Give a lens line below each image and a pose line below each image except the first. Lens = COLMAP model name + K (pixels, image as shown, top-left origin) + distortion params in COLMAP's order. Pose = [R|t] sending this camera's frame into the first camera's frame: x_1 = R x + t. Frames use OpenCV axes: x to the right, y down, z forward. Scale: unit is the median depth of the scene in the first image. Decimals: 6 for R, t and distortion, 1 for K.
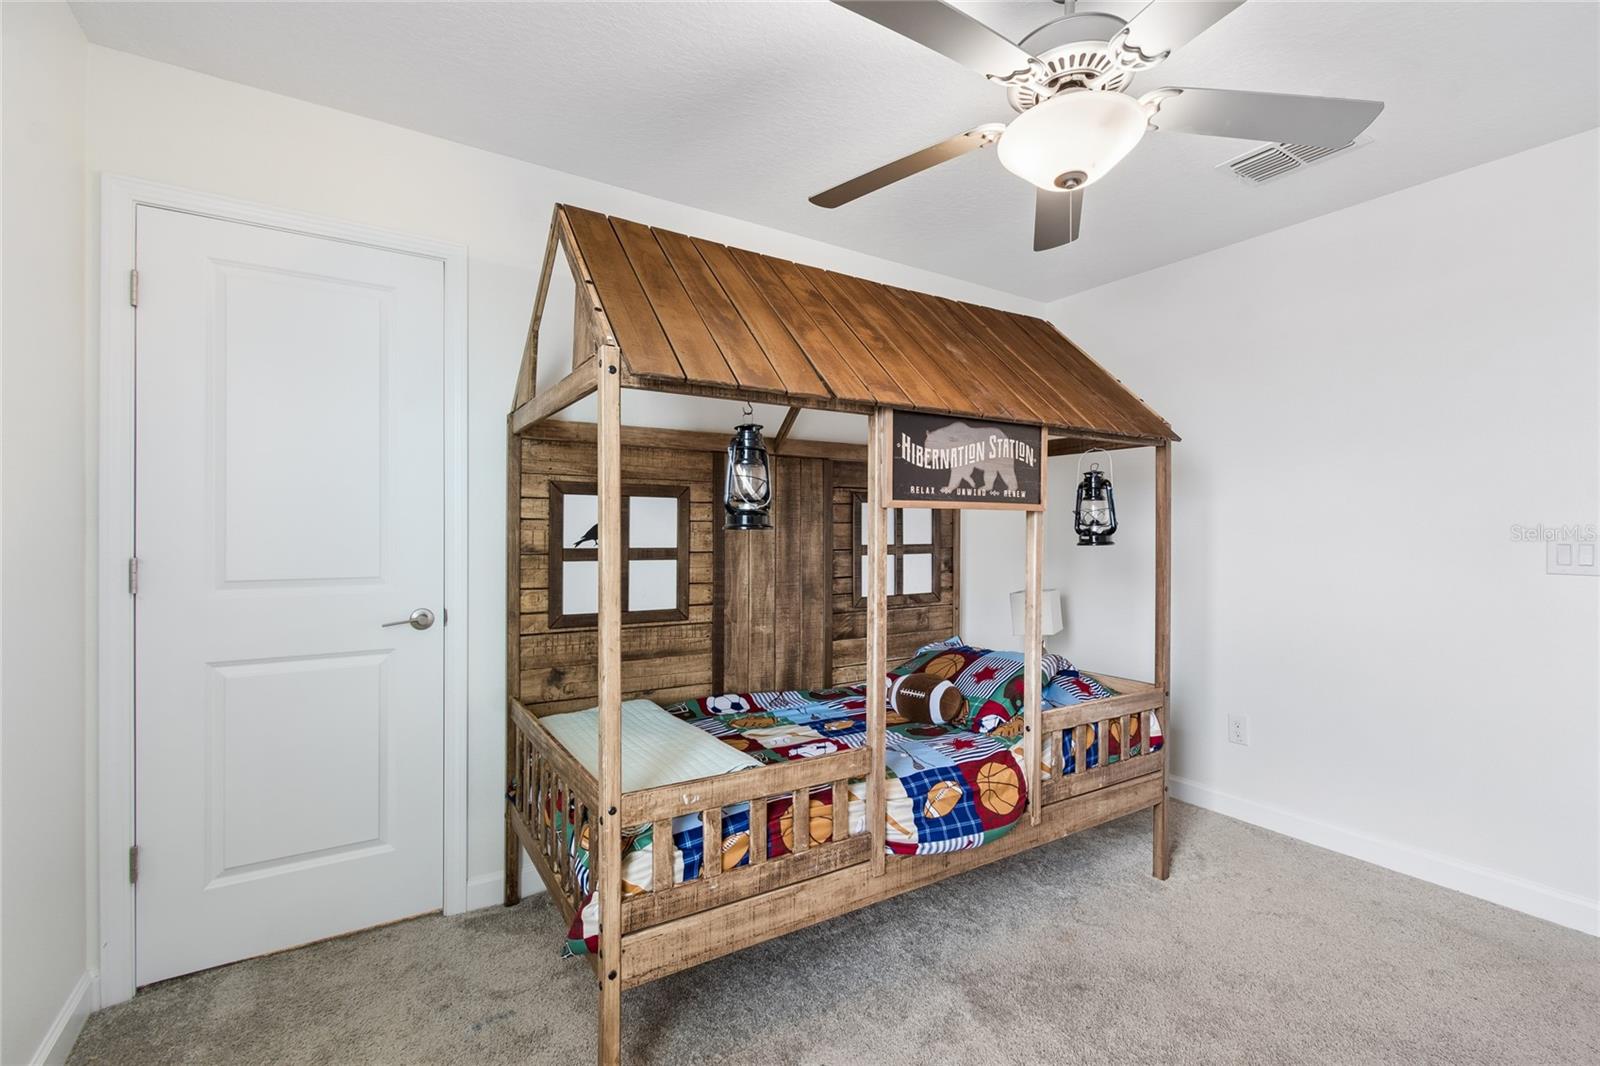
lens RADIAL K [[710.5, 0, 809.4], [0, 710.5, 529.3], [0, 0, 1]] dist [-0.003048, -0.000955]
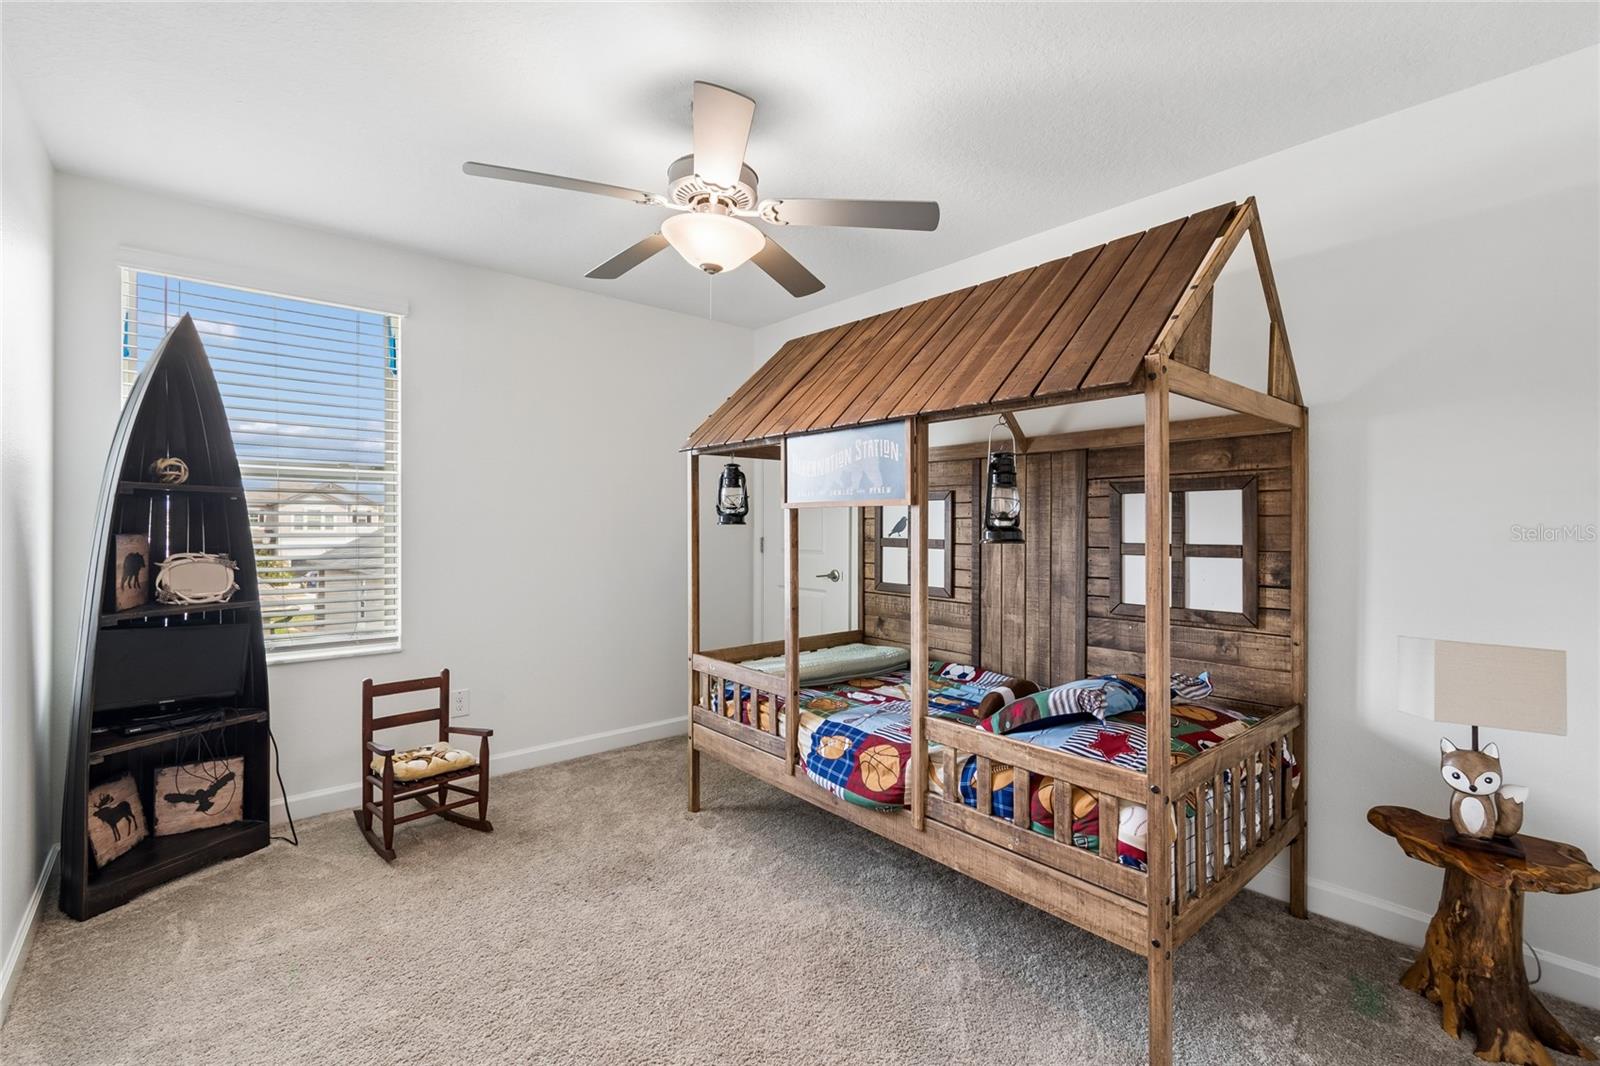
lens RADIAL K [[710.5, 0, 811.7], [0, 710.5, 526.8], [0, 0, 1]] dist [-0.003048, -0.000955]
pose [[0.143530, 0.001080, -0.989645, 0.995722], [-0.000119, 0.999999, 0.001074, 0.001917], [0.989646, -0.000036, 0.143530, 0.568969]]
